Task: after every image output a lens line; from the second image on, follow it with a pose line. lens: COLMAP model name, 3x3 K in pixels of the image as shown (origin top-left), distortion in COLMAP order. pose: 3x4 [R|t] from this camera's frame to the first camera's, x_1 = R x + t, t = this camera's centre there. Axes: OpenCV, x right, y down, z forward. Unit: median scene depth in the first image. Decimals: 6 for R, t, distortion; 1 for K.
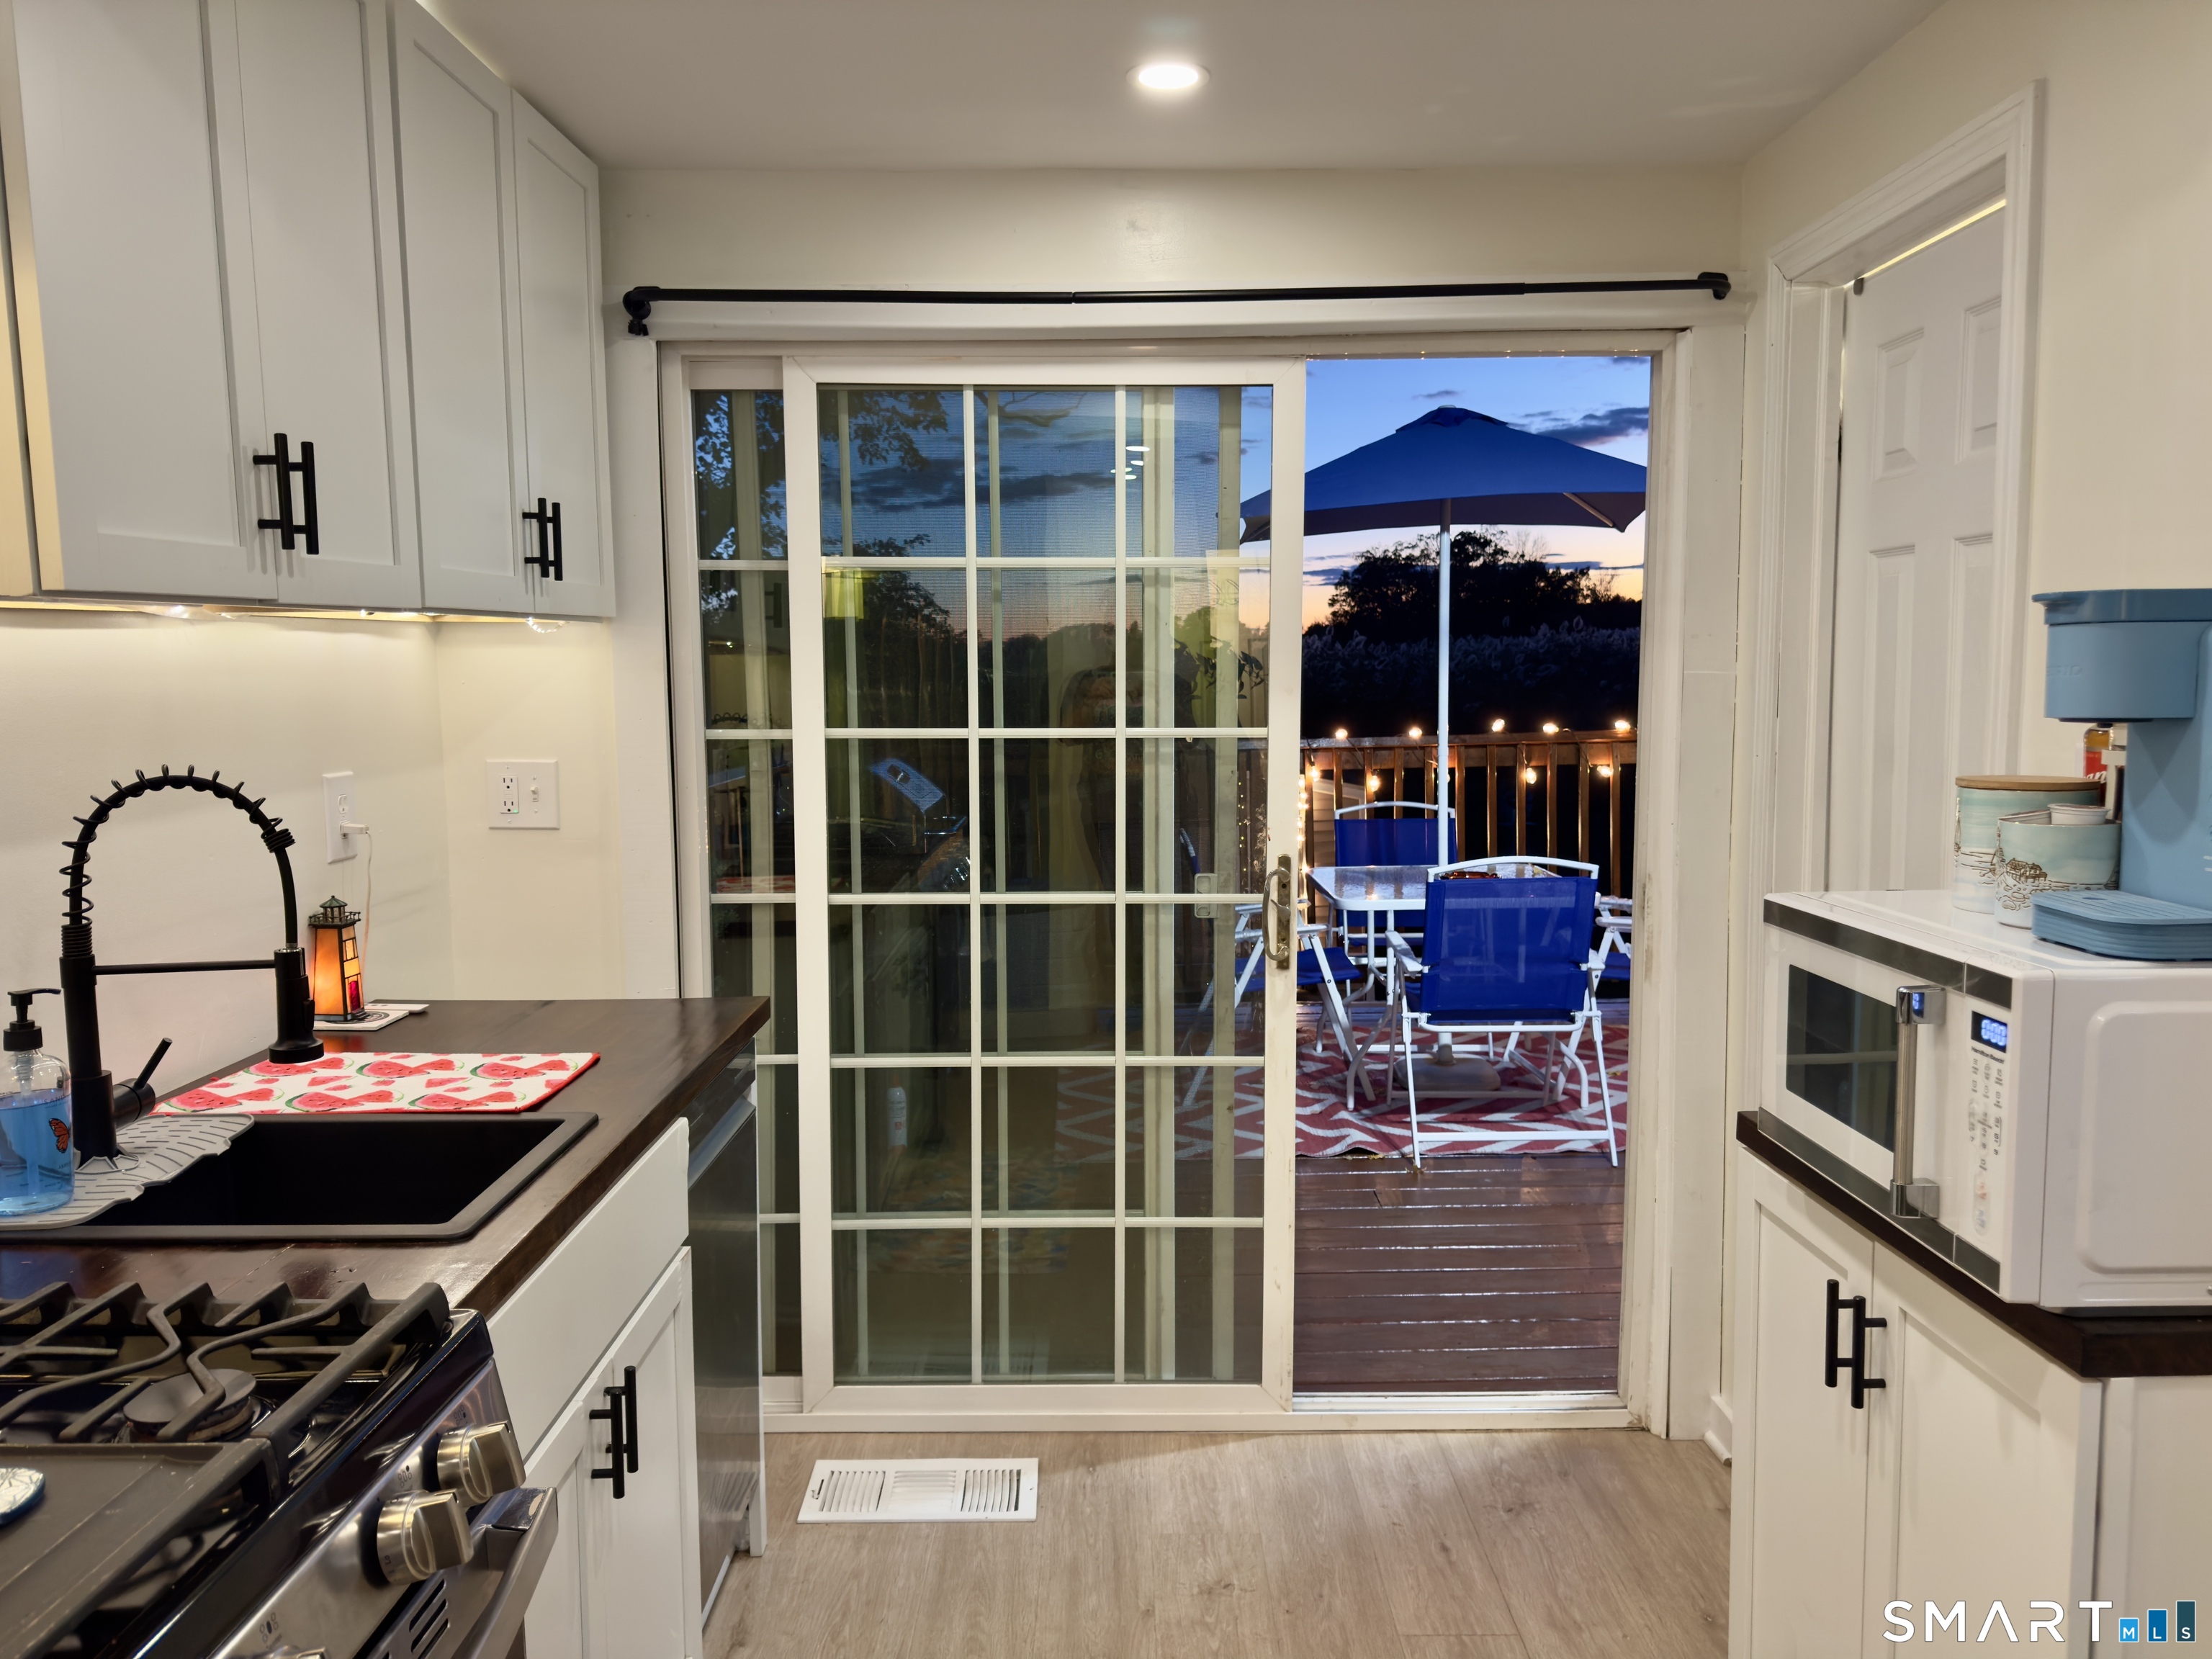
lens RADIAL K [[1501.2, 0, 1094.0], [0, 1501.2, 822.8], [0, 0, 1]] dist [-0.002460, -0.024877]
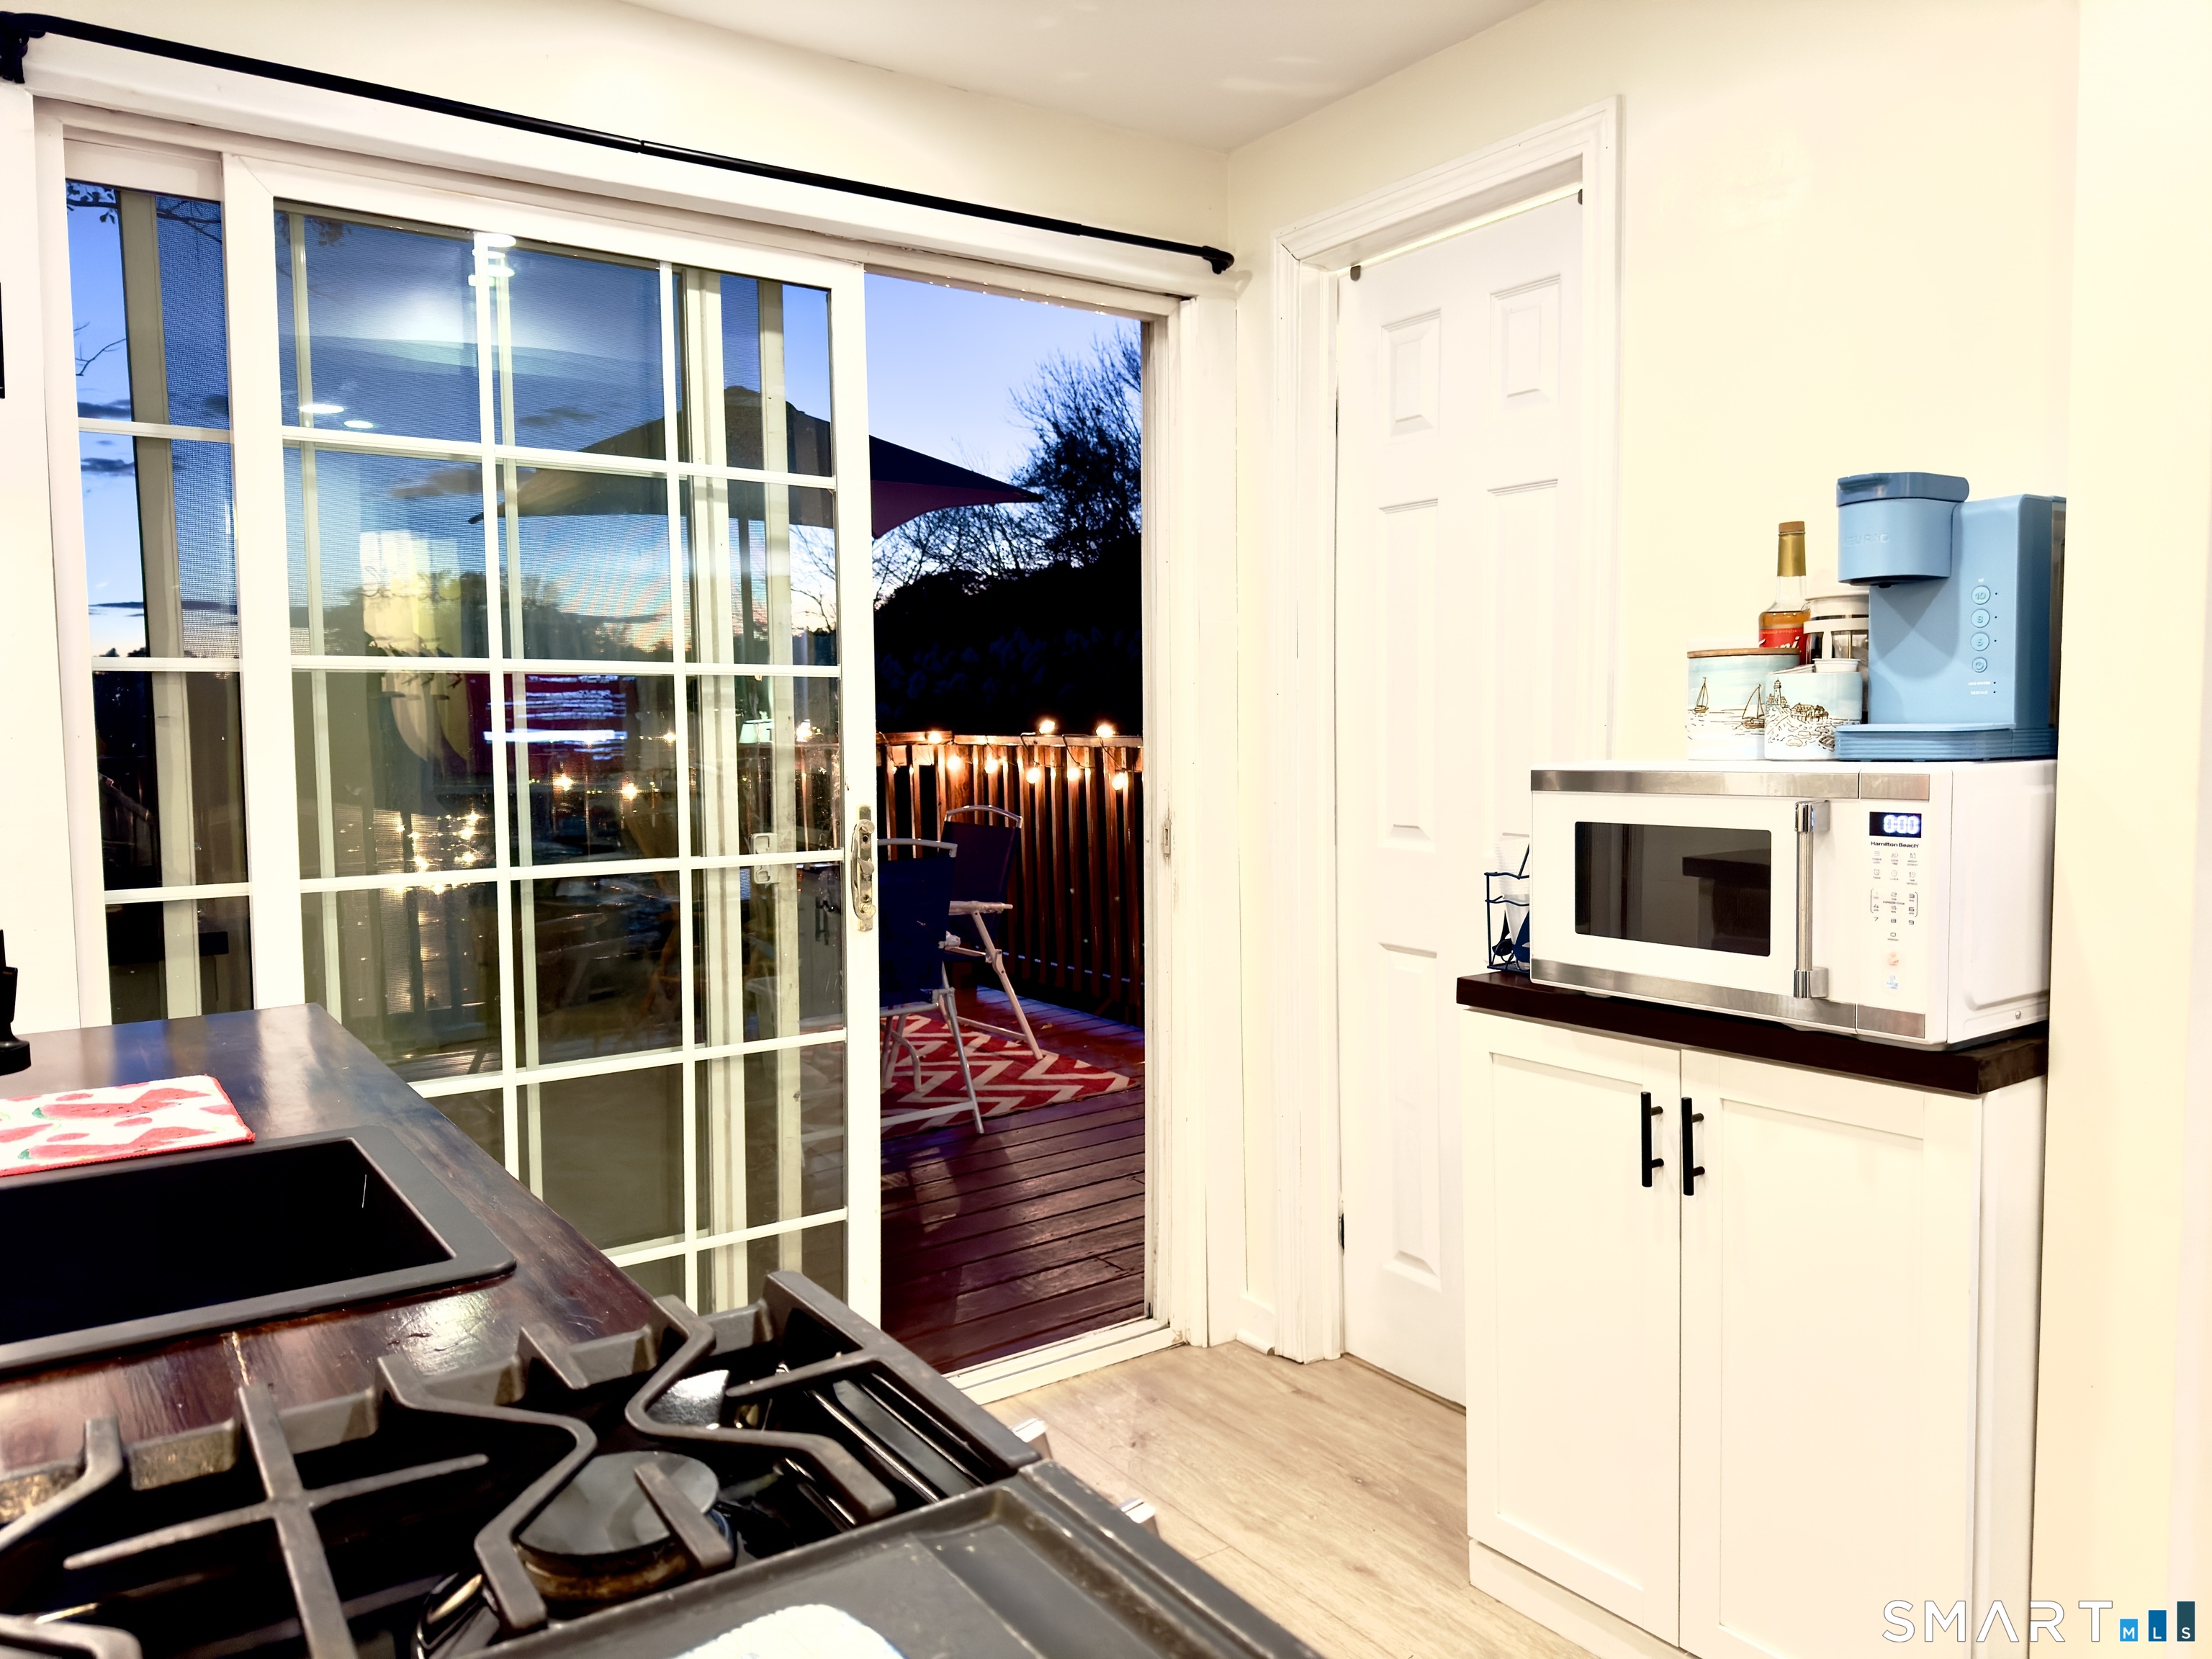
lens RADIAL K [[1501.2, 0, 1099.2], [0, 1501.2, 830.9], [0, 0, 1]] dist [-0.002460, -0.024877]
pose [[0.825552, -0.047463, 0.562327, -0.294687], [0.059629, 0.998215, -0.003286, 0.053054], [-0.561167, 0.036244, 0.826909, 0.174284]]
